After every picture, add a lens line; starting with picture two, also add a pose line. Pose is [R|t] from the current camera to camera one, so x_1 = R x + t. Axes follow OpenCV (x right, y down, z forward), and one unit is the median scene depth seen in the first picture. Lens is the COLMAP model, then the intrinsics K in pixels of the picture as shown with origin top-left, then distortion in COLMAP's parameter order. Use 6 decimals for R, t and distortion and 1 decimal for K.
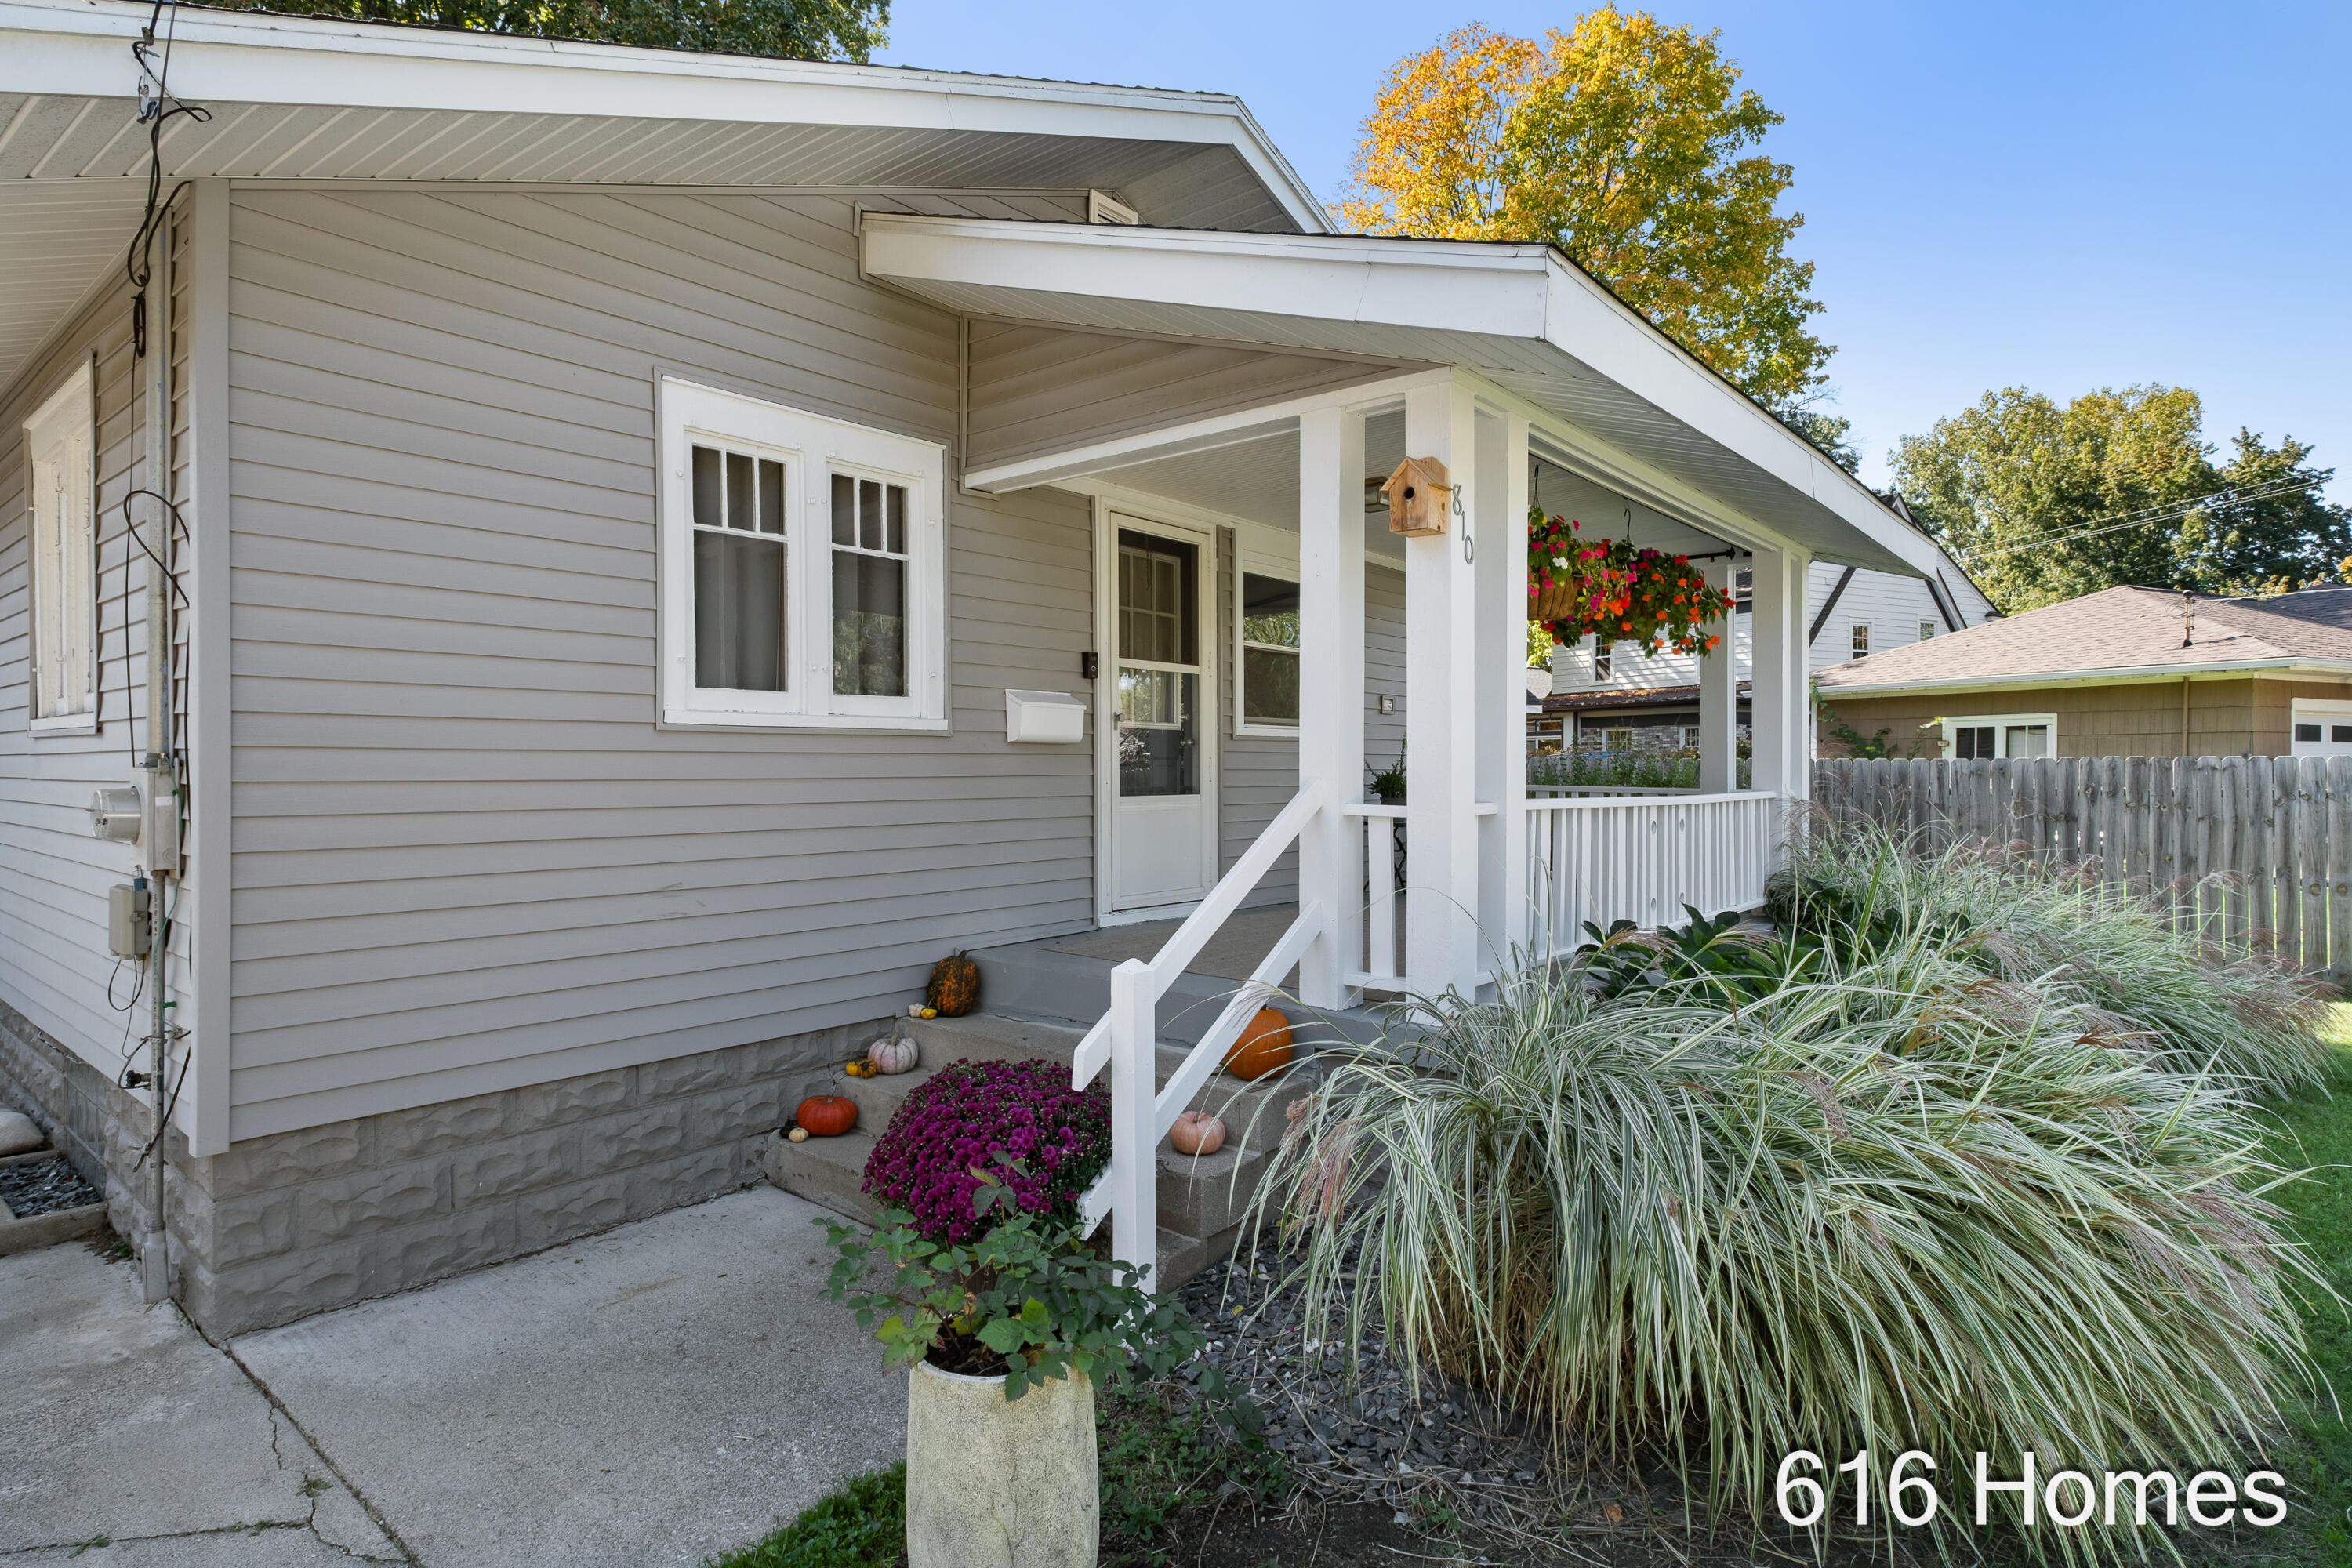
lens RADIAL K [[1224.6, 0, 1176.7], [0, 1224.6, 780.4], [0, 0, 1]] dist [0.005500, -0.001387]
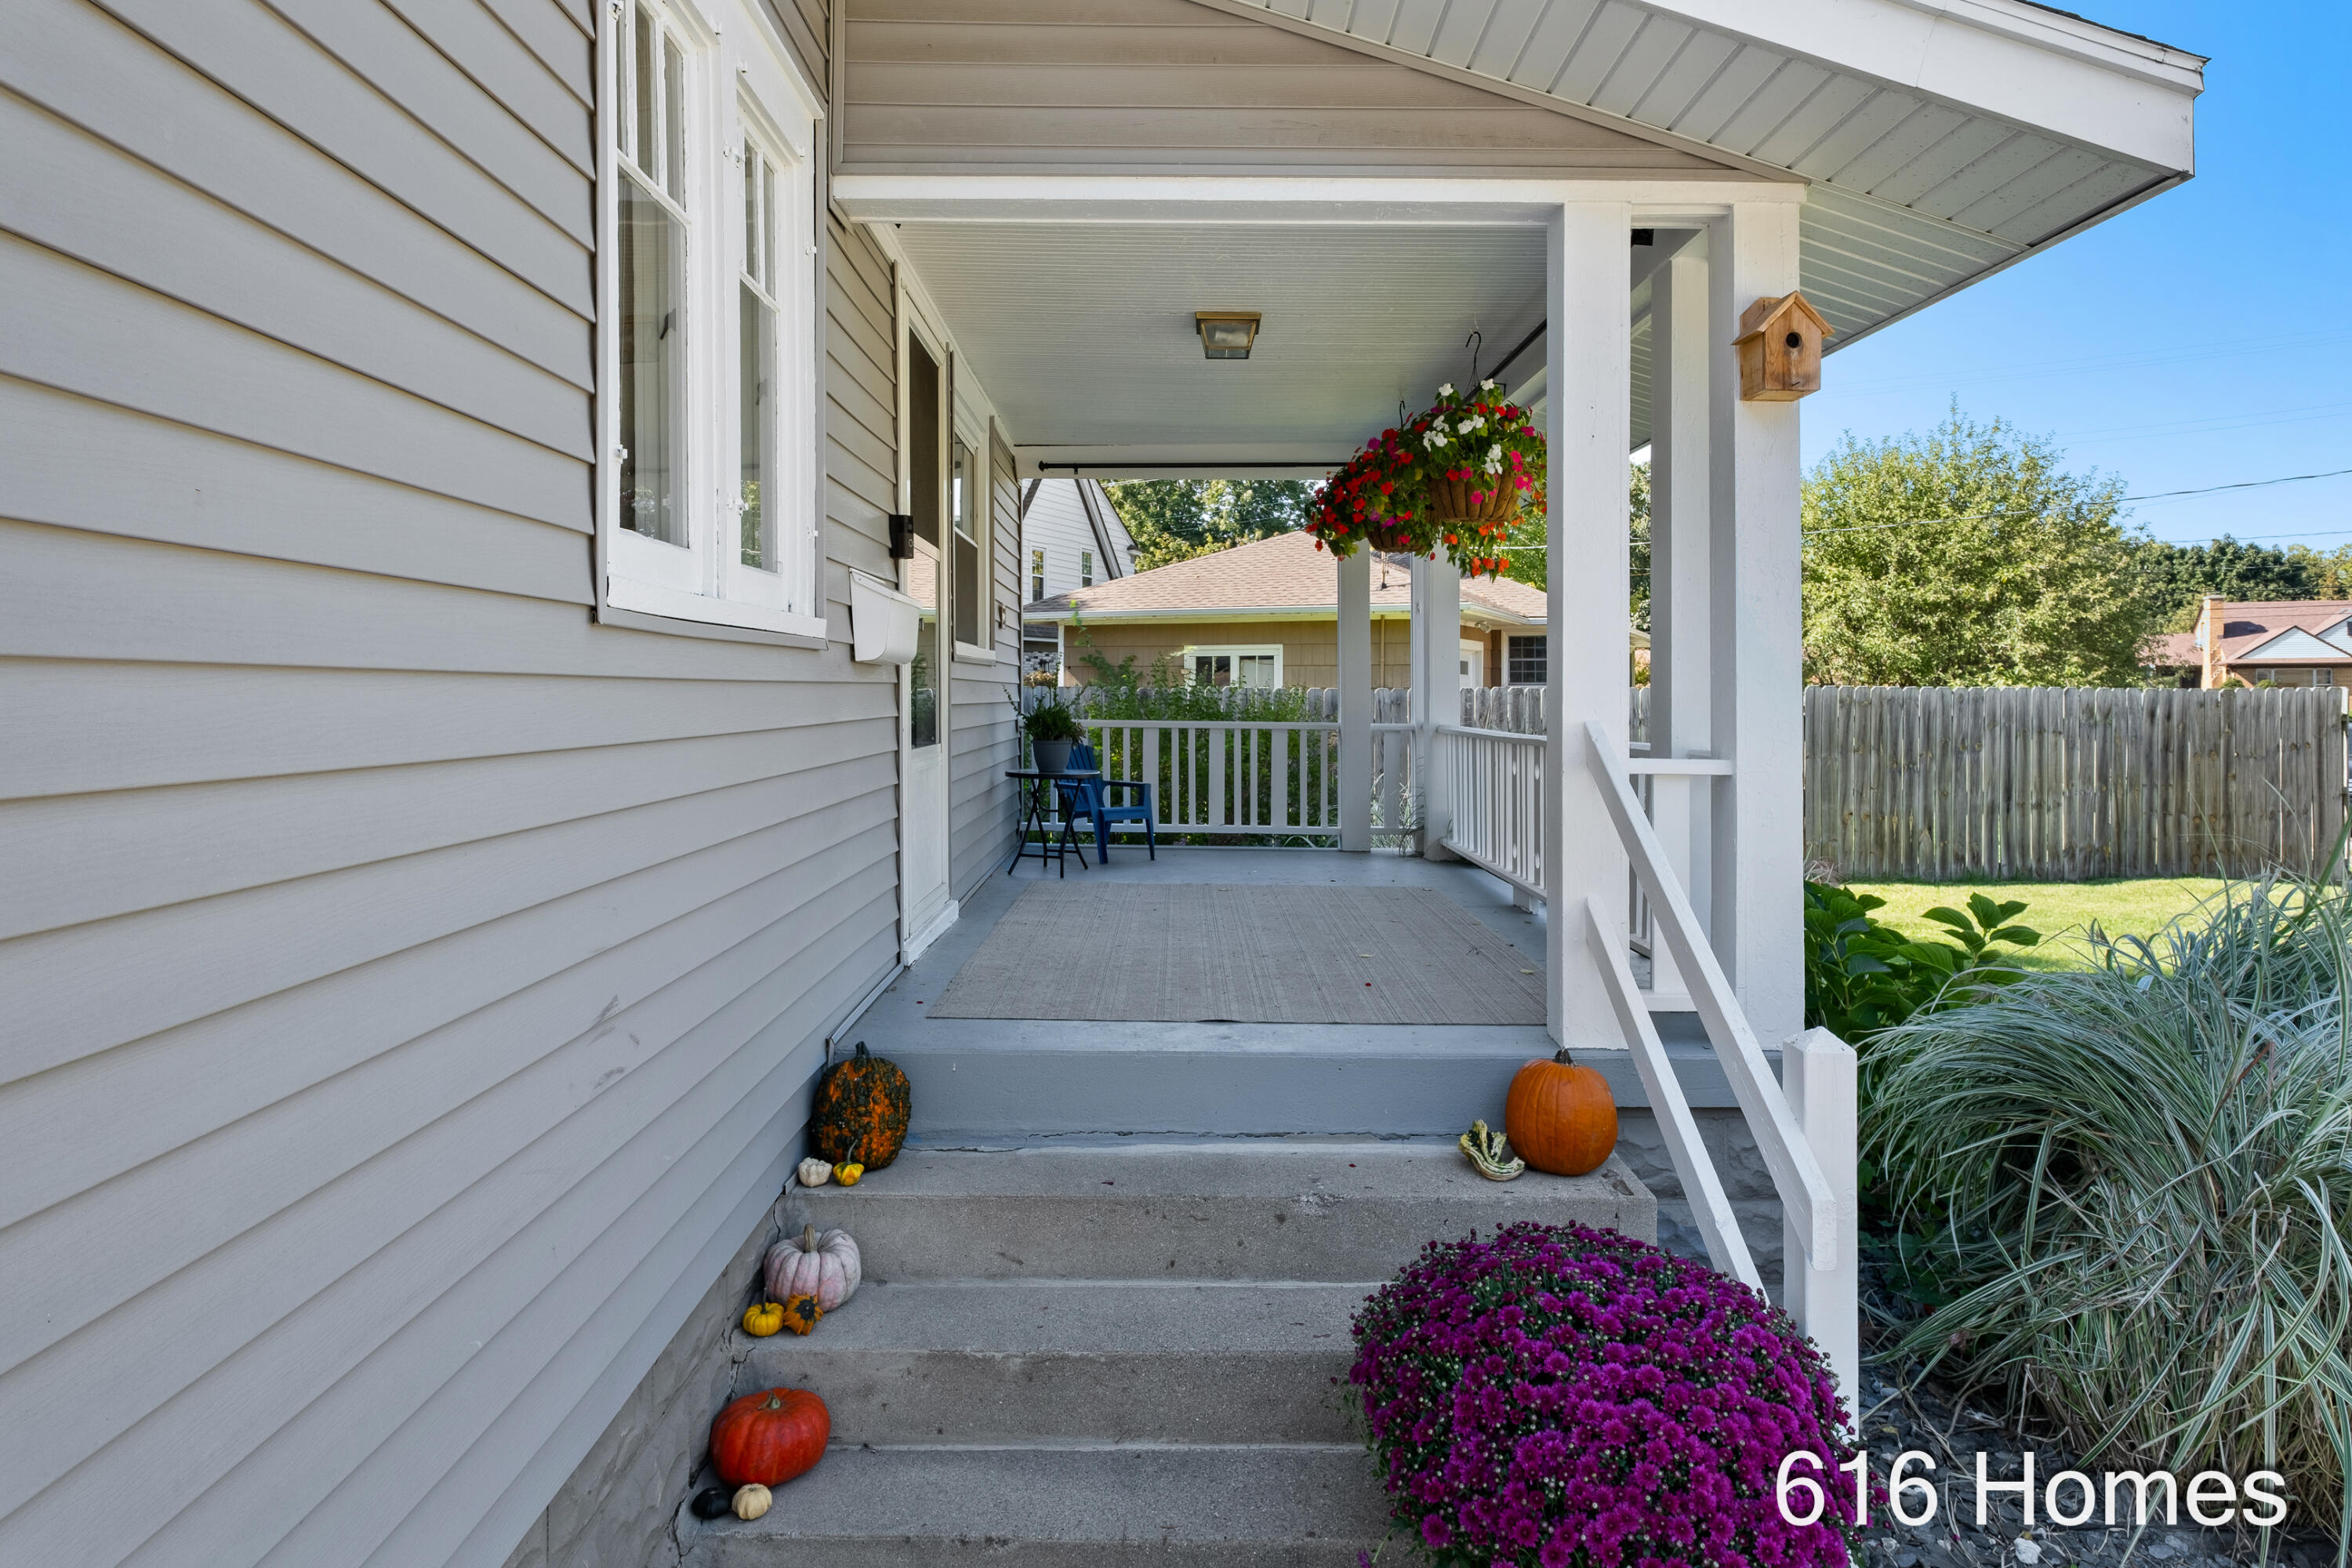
lens RADIAL K [[1388.3, 0, 1197.6], [0, 1388.3, 688.5], [0, 0, 1]] dist [-0.043517, -0.000544]
pose [[0.756592, 0.000821, 0.653887, -0.512260], [0.008632, 0.999900, -0.011244, -0.011694], [-0.653831, 0.014152, 0.756509, 0.484740]]
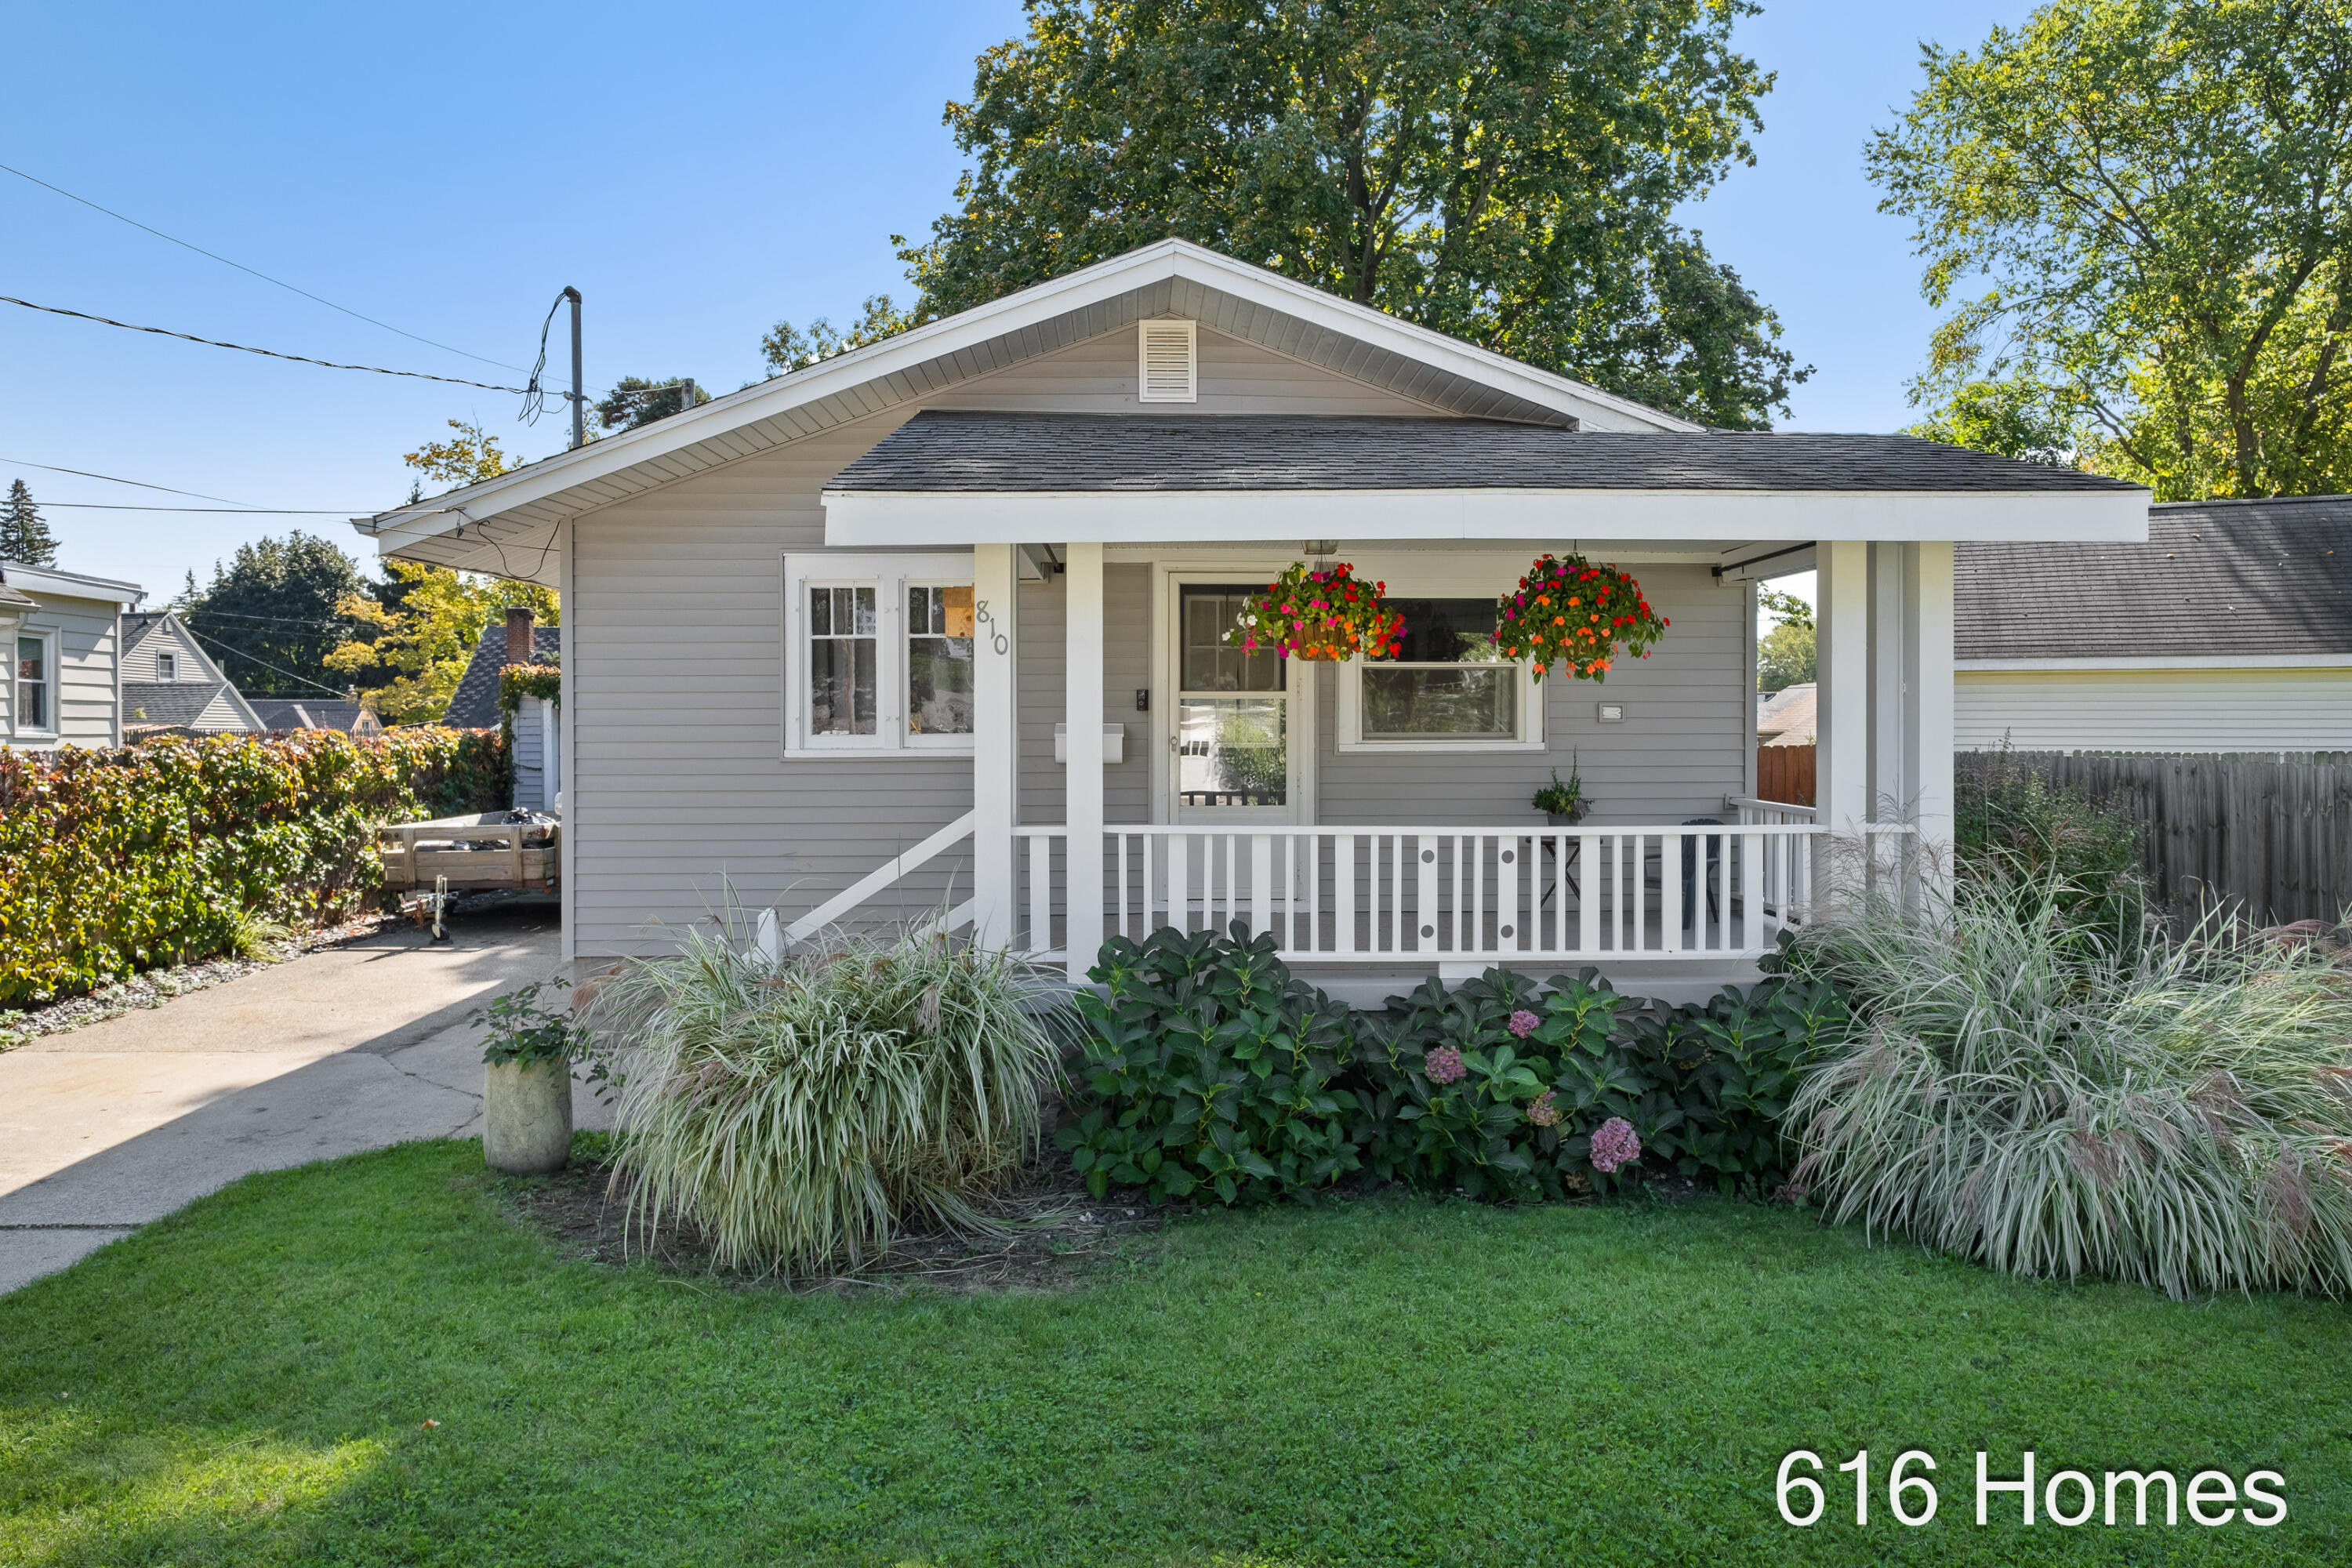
lens RADIAL K [[1566.0, 0, 1221.2], [0, 1566.0, 742.6], [0, 0, 1]] dist [0.007928, 0.000773]
pose [[0.662776, 0.007727, -0.748778, 1.471264], [-0.006218, 0.999969, 0.004815, -0.074352], [0.748792, 0.001465, 0.662803, 0.010335]]
